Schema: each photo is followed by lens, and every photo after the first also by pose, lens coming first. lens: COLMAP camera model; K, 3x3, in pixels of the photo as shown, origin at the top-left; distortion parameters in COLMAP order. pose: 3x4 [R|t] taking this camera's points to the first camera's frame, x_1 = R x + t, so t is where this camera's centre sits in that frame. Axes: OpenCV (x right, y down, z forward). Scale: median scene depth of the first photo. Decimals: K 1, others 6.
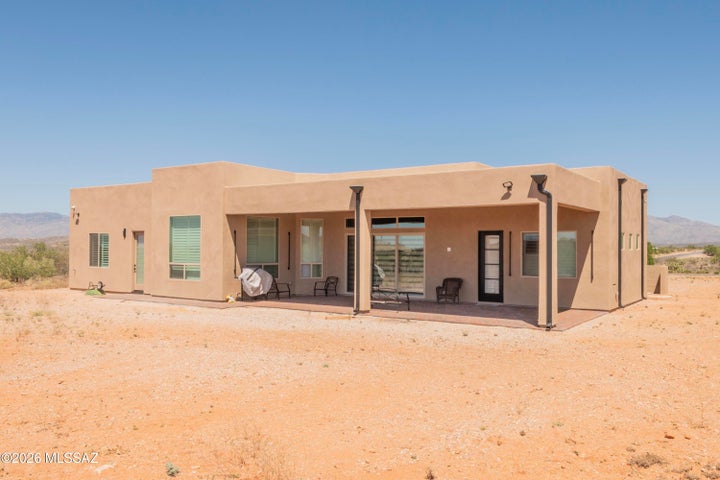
lens RADIAL K [[615.5, 0, 360.0], [0, 615.5, 240.0], [0, 0, 1]] dist [0.005725, 0.003036]
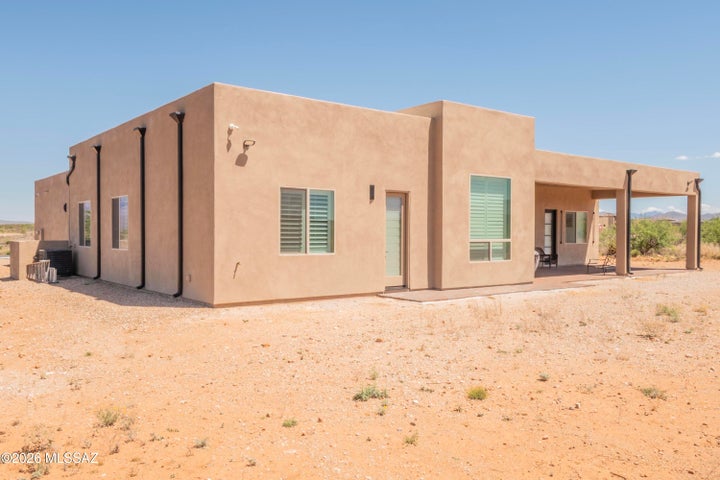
lens RADIAL K [[615.5, 0, 360.0], [0, 615.5, 240.0], [0, 0, 1]] dist [0.005725, 0.003036]
pose [[0.316269, -0.016536, 0.948525, -1.057655], [-0.015341, 0.999628, 0.022542, 0.024122], [-0.948545, -0.021680, 0.315898, 0.914200]]
